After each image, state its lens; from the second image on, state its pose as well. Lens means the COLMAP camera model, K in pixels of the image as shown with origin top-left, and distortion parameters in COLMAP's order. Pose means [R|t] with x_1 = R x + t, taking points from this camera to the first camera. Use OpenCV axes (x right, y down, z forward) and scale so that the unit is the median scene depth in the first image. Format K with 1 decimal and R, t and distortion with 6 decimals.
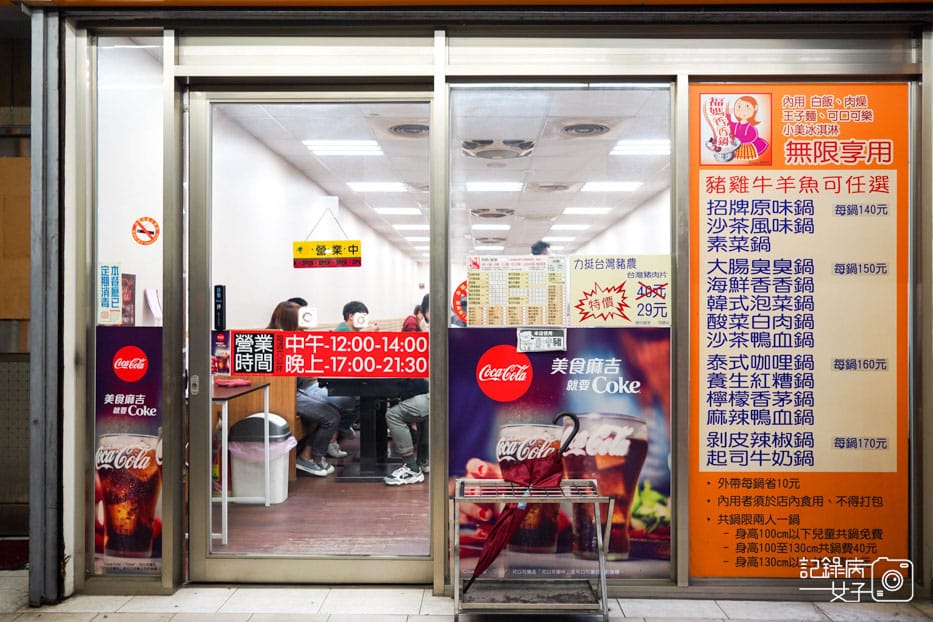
lens RADIAL K [[772.1, 0, 467.2], [0, 772.1, 309.8], [0, 0, 1]] dist [-0.009604, 0.009087]
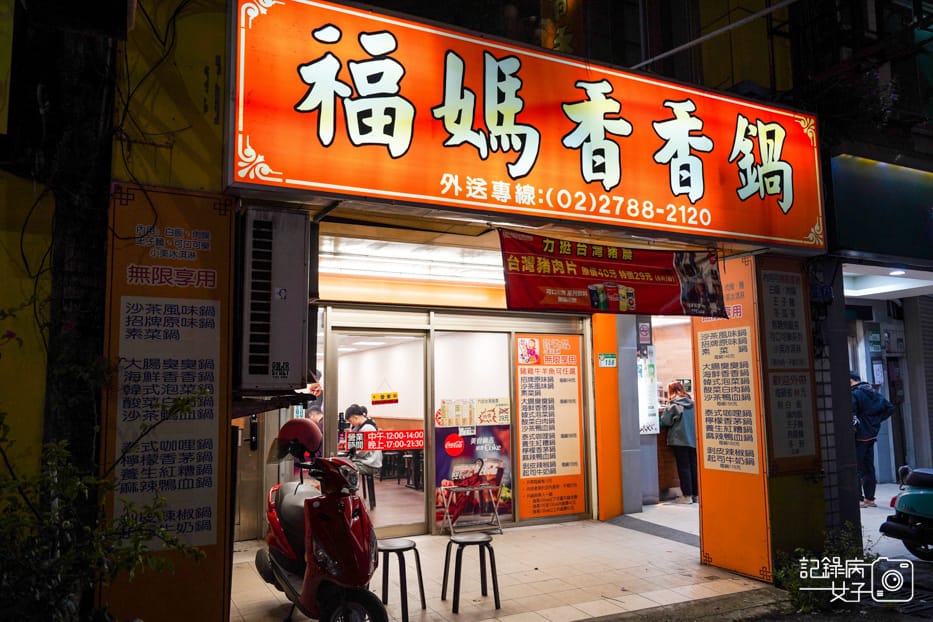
lens RADIAL K [[772.1, 0, 465.2], [0, 772.1, 309.0], [0, 0, 1]] dist [-0.009604, 0.009087]
pose [[0.878650, 0.038354, 0.475924, -1.163697], [0.015315, 0.993992, -0.108378, -0.087947], [-0.477221, 0.102515, 0.872783, -1.304721]]
